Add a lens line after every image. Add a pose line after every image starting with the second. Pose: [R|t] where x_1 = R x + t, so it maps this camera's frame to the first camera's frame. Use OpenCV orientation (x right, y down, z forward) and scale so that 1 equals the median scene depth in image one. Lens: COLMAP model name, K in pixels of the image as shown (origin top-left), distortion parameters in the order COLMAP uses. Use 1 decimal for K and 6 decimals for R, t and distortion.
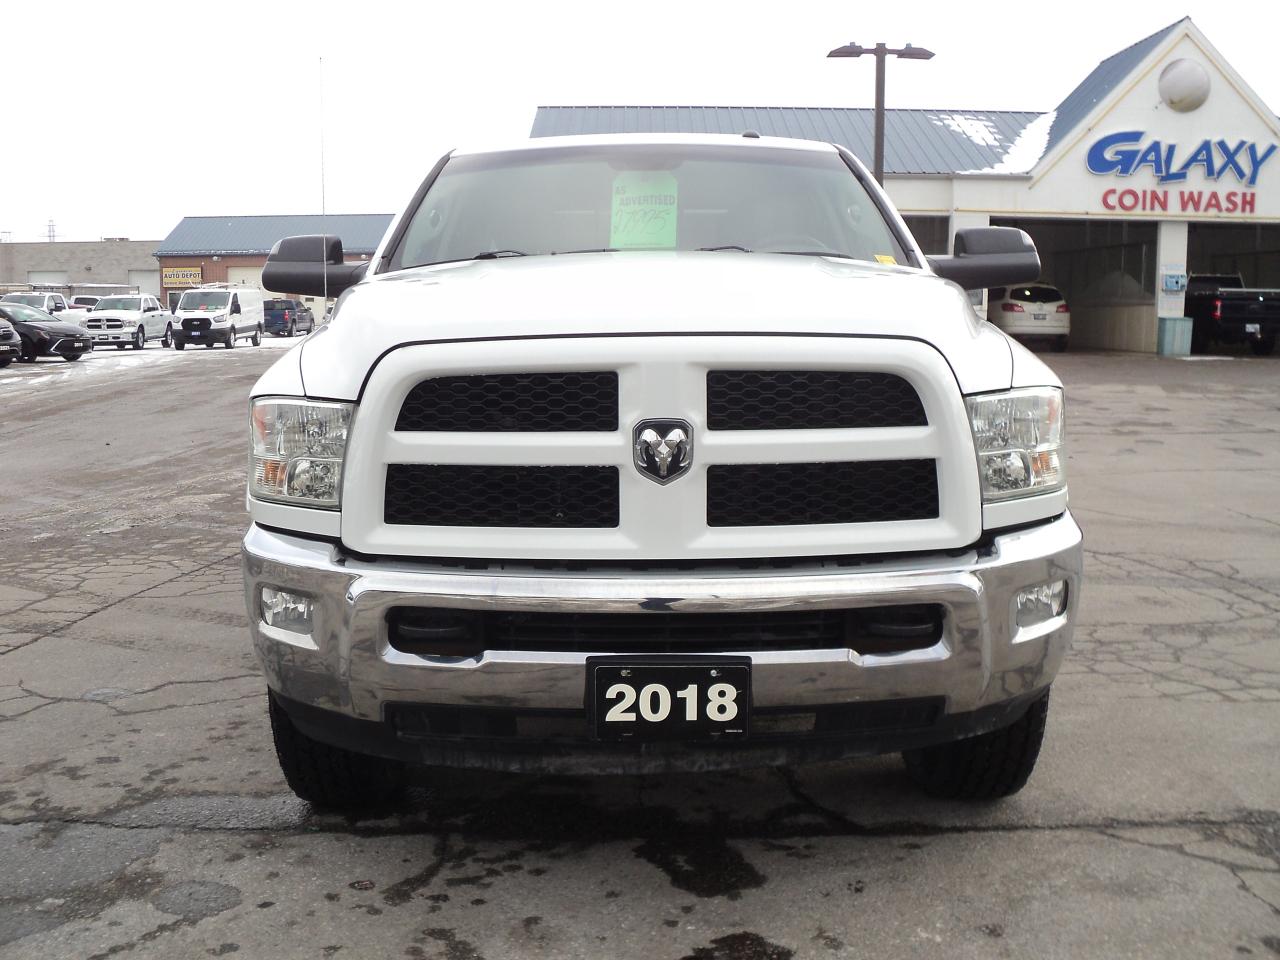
lens RADIAL K [[1335.2, 0, 612.6], [0, 1335.2, 476.4], [0, 0, 1]] dist [-0.200730, 0.206280]
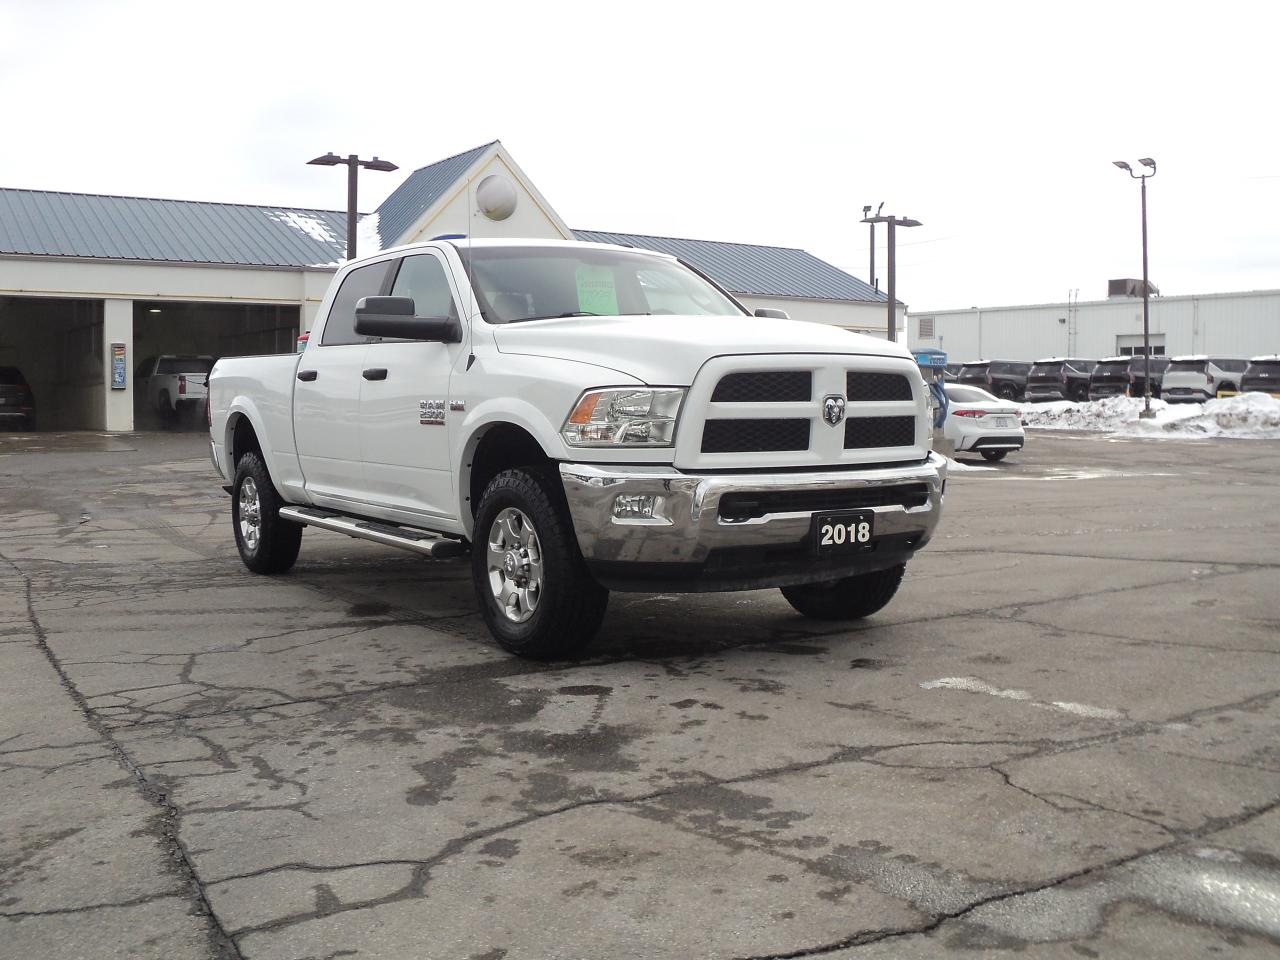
lens RADIAL K [[1335.2, 0, 612.6], [0, 1335.2, 476.4], [0, 0, 1]] dist [-0.200730, 0.206280]
pose [[0.837909, -0.028440, 0.545069, -1.059626], [0.066019, 0.996590, -0.049488, 0.125182], [-0.541803, 0.077451, 0.836930, -0.398617]]
